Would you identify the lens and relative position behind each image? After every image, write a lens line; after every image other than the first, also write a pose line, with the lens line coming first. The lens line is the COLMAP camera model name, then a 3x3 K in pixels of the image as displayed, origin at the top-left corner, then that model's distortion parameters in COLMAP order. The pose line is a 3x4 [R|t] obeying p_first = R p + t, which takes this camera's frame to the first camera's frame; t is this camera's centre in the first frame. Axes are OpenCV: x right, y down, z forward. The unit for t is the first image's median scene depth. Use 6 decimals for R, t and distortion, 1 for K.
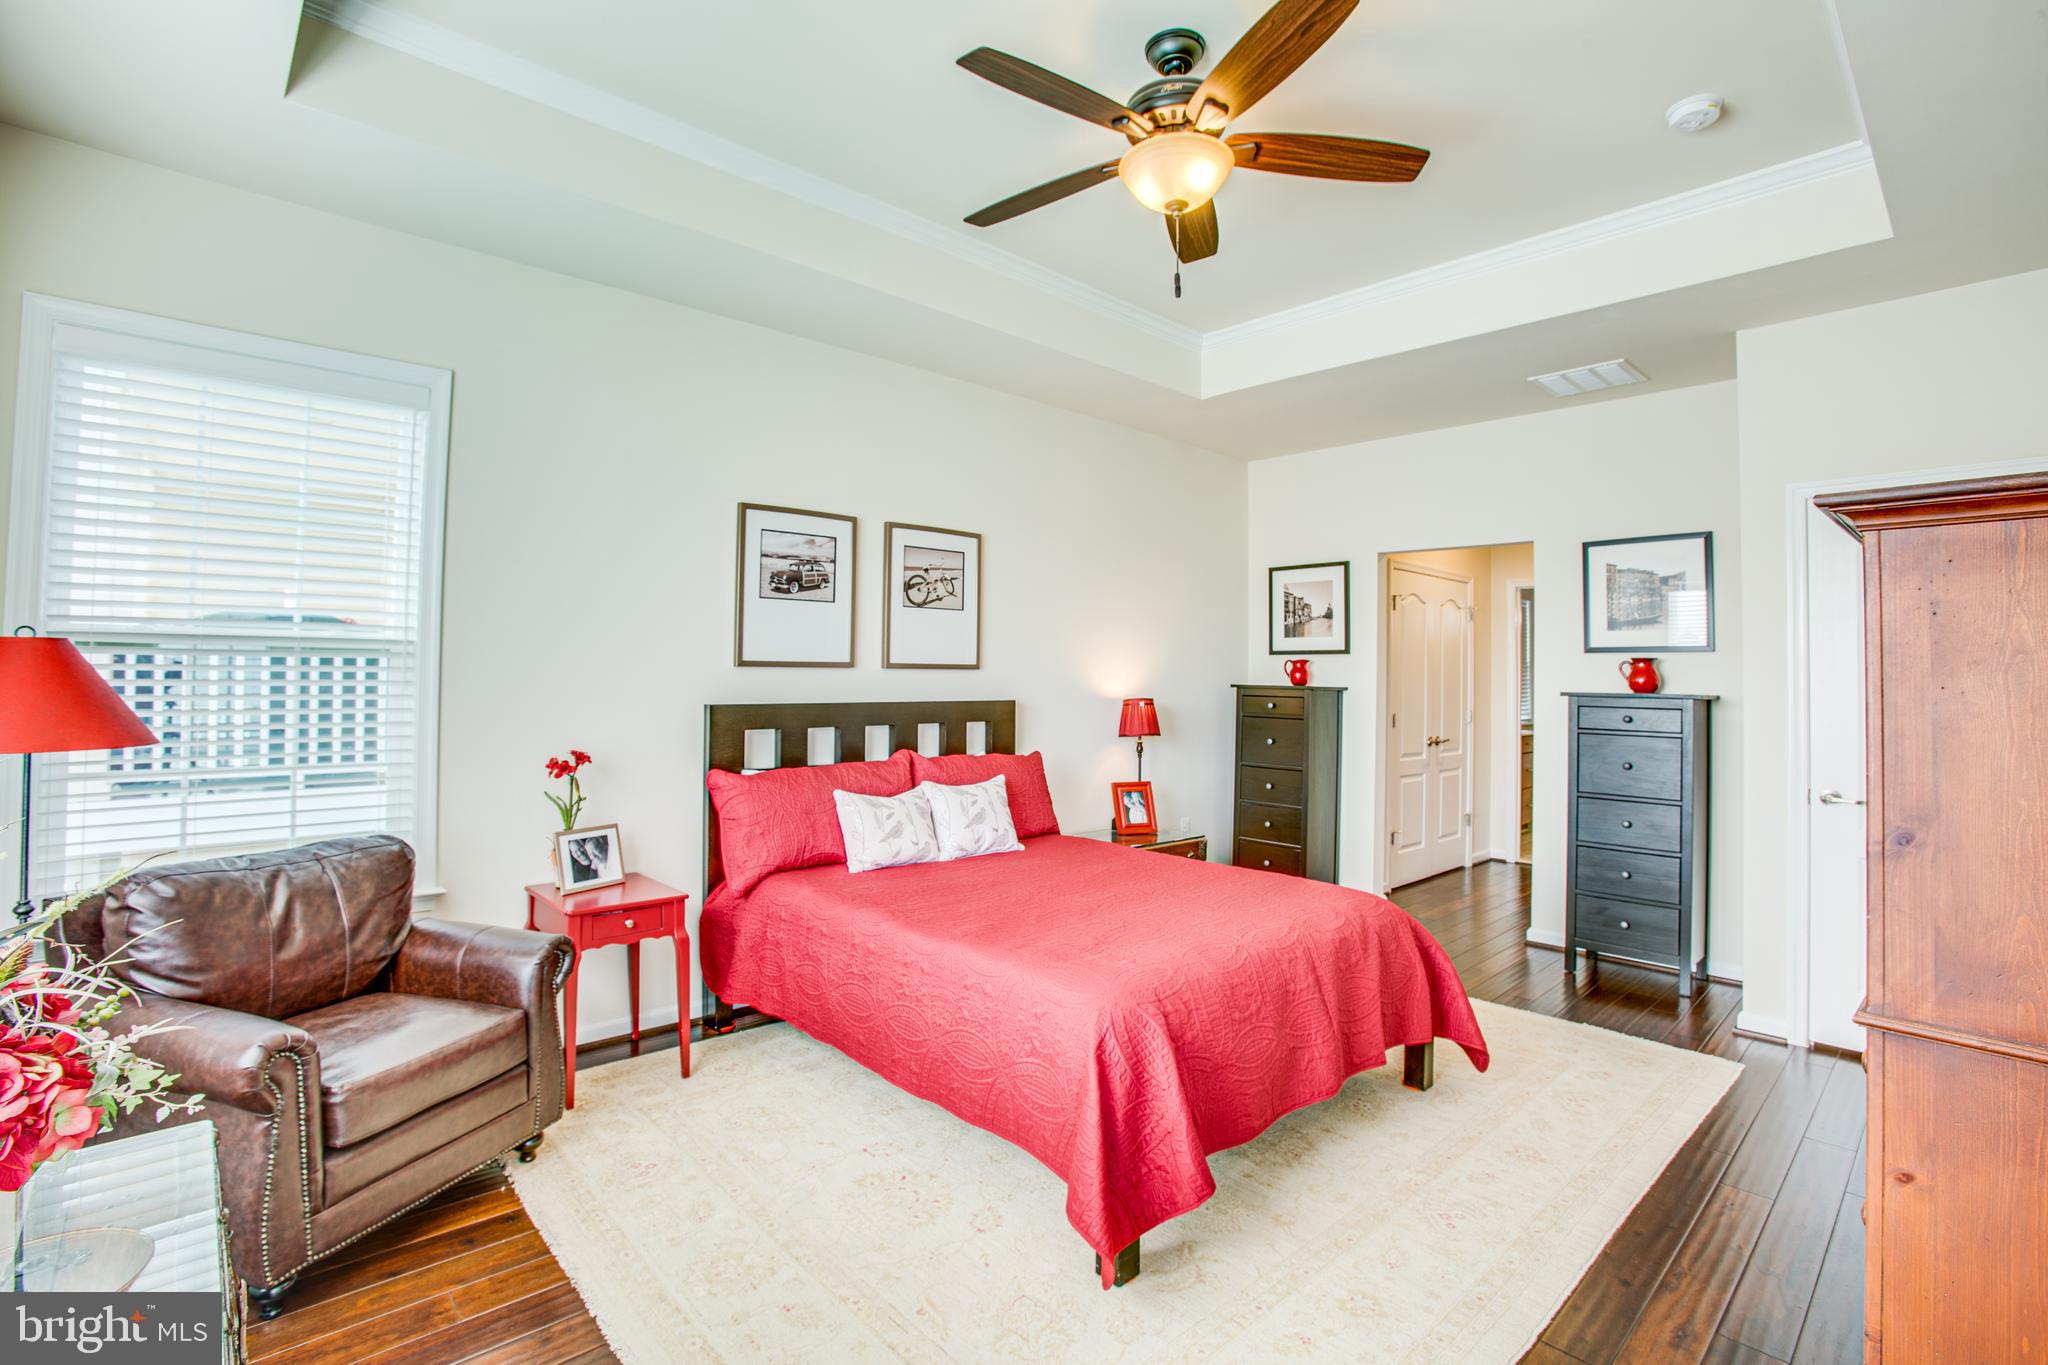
lens RADIAL K [[940.2, 0, 1026.7], [0, 940.2, 694.2], [0, 0, 1]] dist [-0.079310, 0.026167]
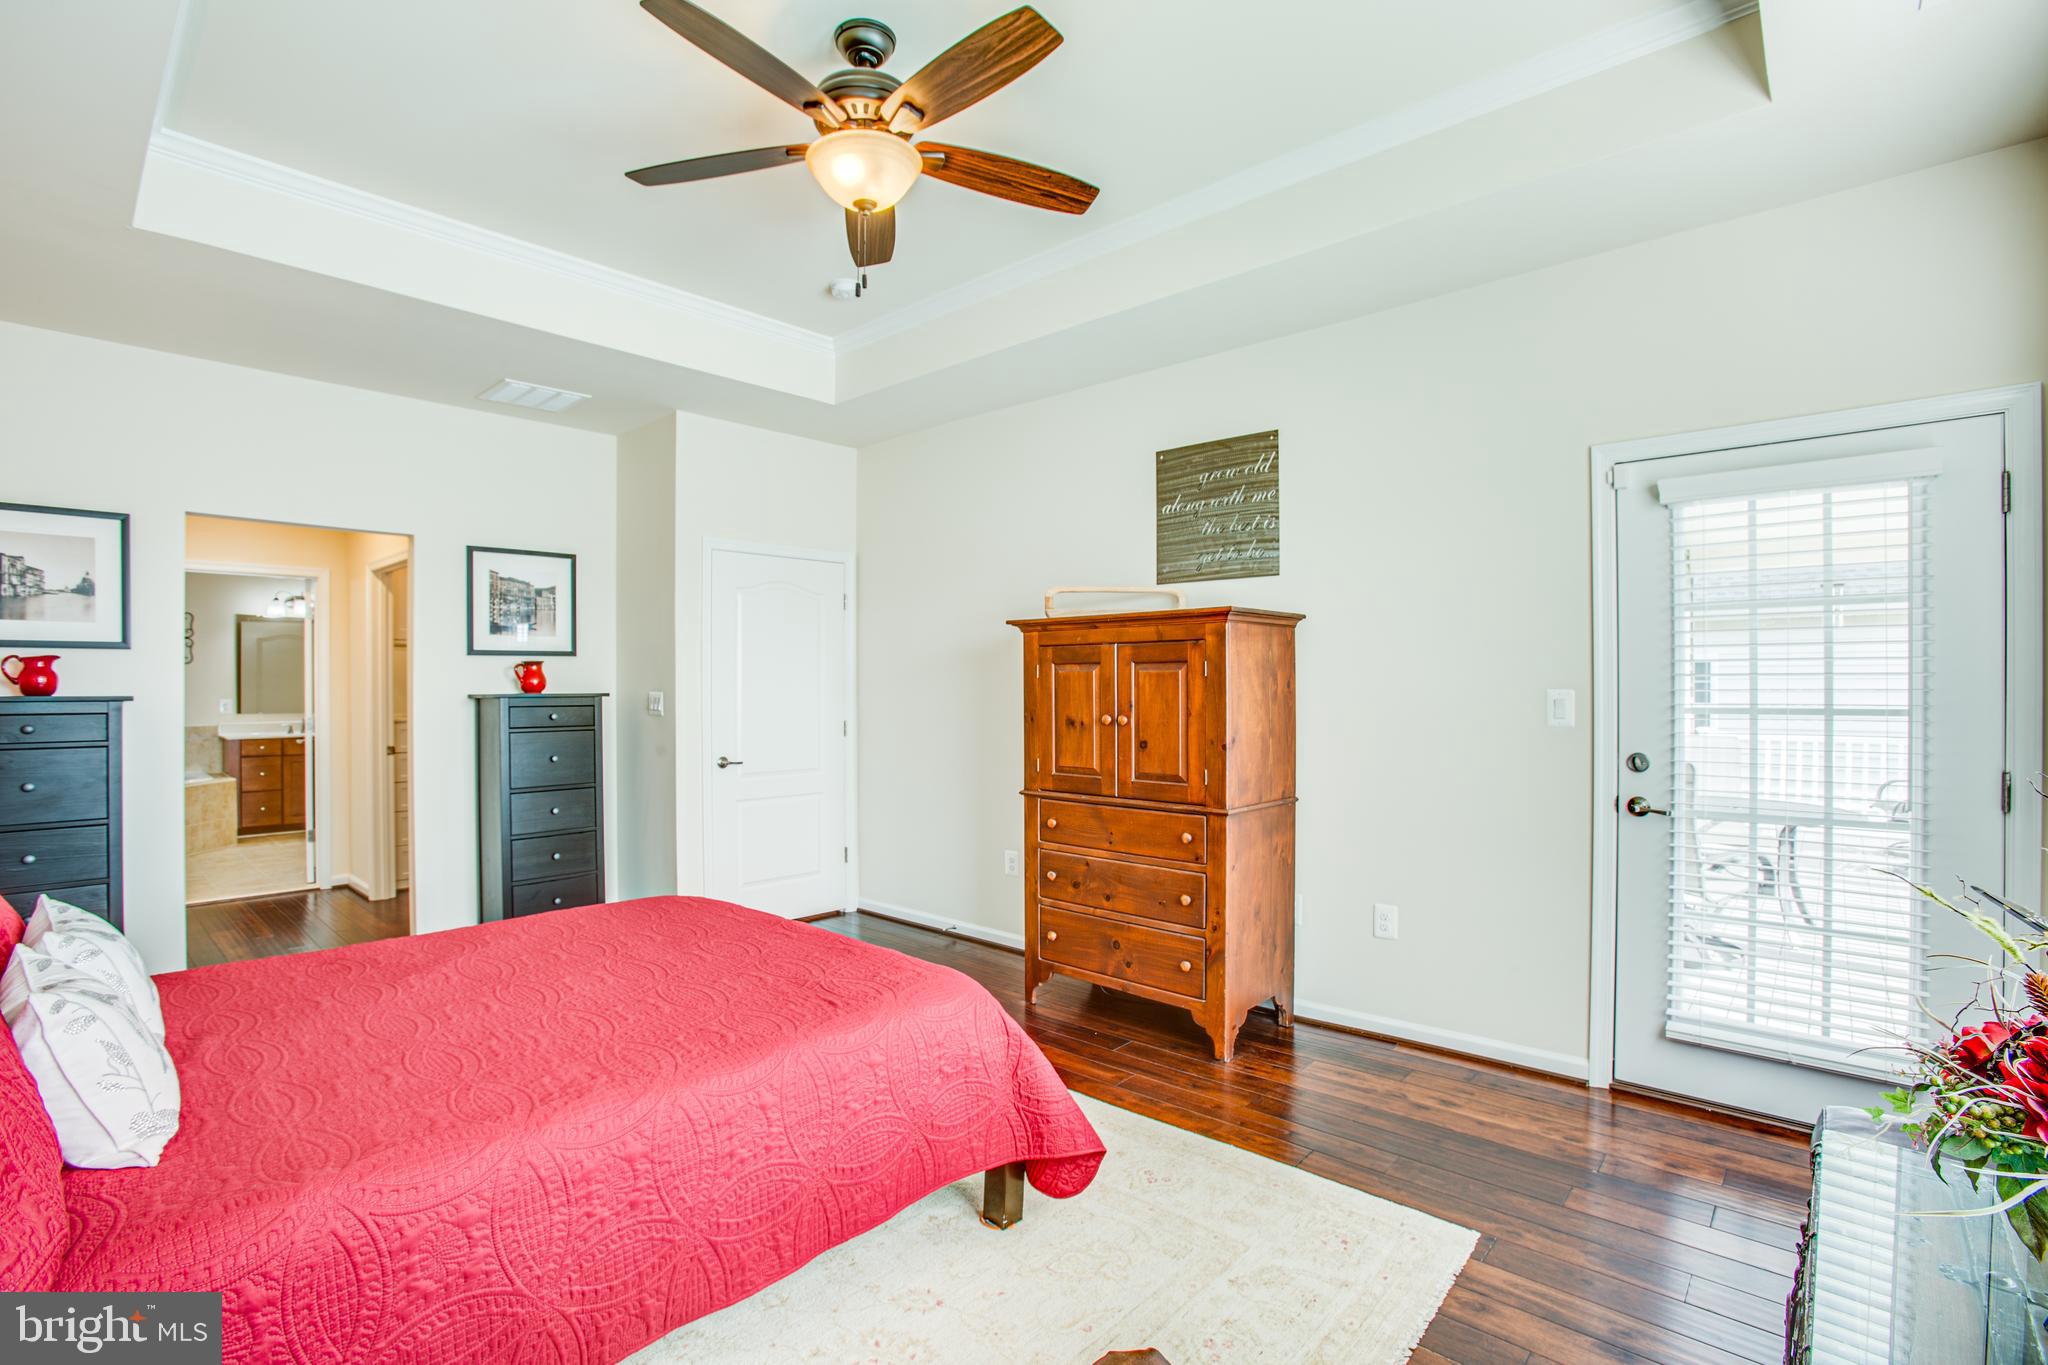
lens RADIAL K [[940.2, 0, 1026.7], [0, 940.2, 694.2], [0, 0, 1]] dist [-0.079310, 0.026167]
pose [[-0.071420, -0.023440, 0.997171, -0.854079], [0.019410, 0.999502, 0.024885, -0.029580], [-0.997257, 0.021133, -0.070929, 0.888572]]
